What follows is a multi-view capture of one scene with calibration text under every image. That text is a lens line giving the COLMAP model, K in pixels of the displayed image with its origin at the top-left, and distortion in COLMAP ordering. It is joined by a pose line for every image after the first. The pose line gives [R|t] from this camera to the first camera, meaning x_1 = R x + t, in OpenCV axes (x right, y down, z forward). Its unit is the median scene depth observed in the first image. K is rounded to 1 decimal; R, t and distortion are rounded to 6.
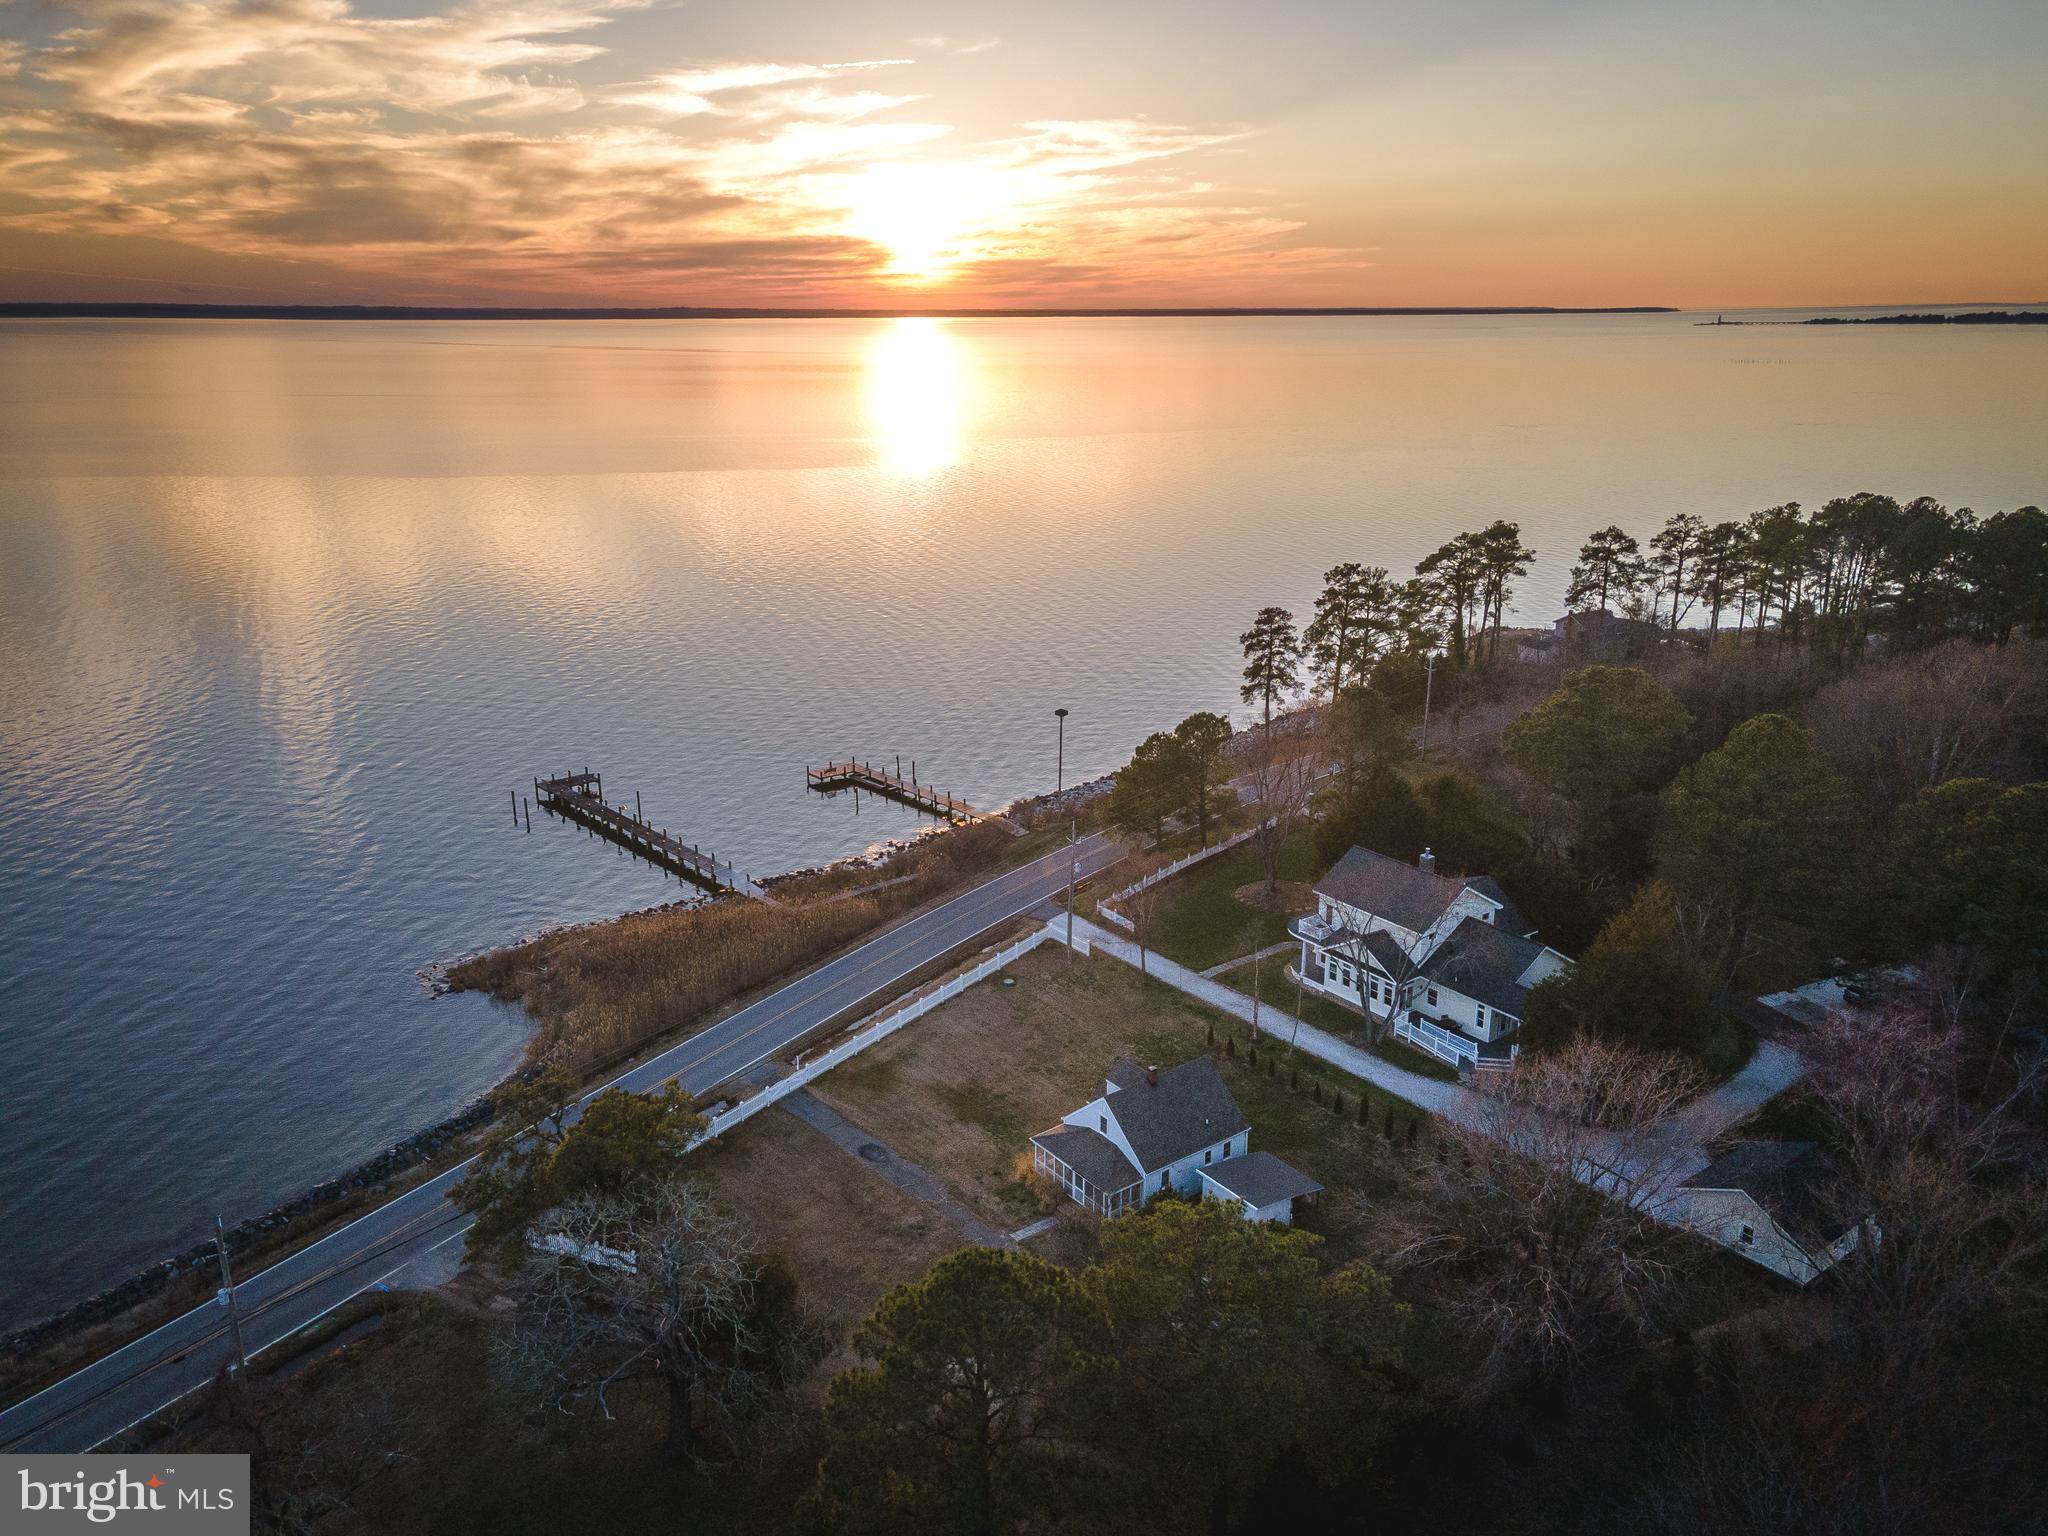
lens RADIAL K [[1508.4, 0, 1024.0], [0, 1508.4, 768.0], [0, 0, 1]] dist [0.036620, 0.043217]
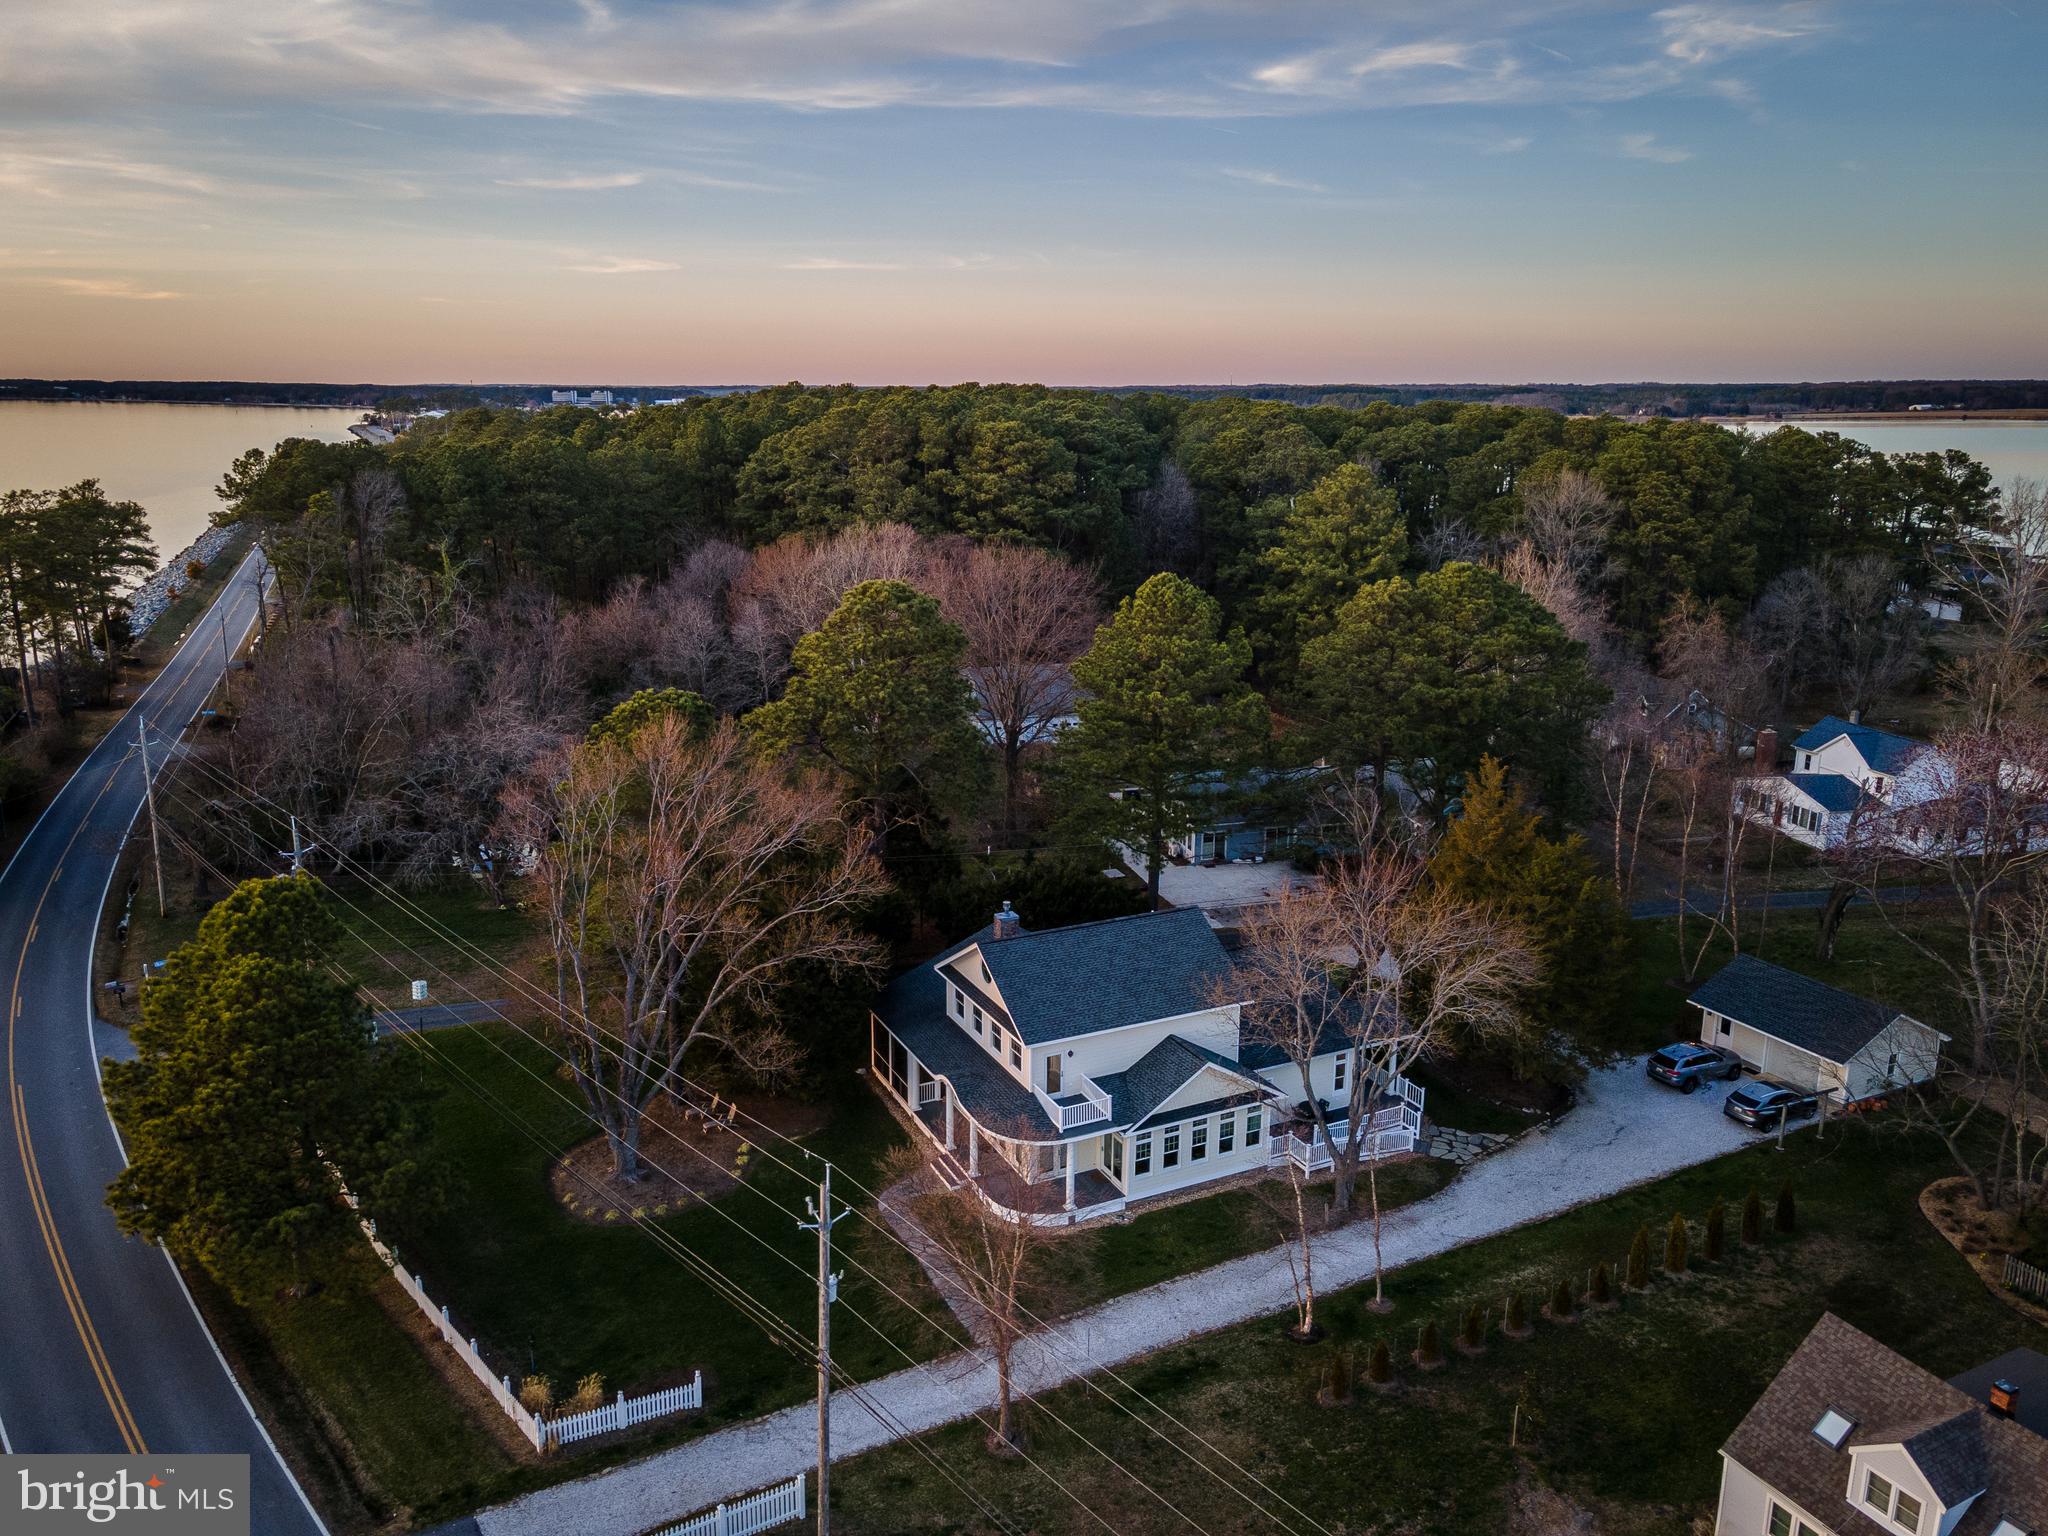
lens RADIAL K [[1494.5, 0, 1024.0], [0, 1494.5, 768.0], [0, 0, 1]] dist [0.009640, 0.057766]
pose [[0.172849, -0.238829, 0.955554, -0.246142], [0.284184, 0.940991, 0.183784, -0.092026], [-0.943060, 0.239786, 0.230521, 0.826623]]
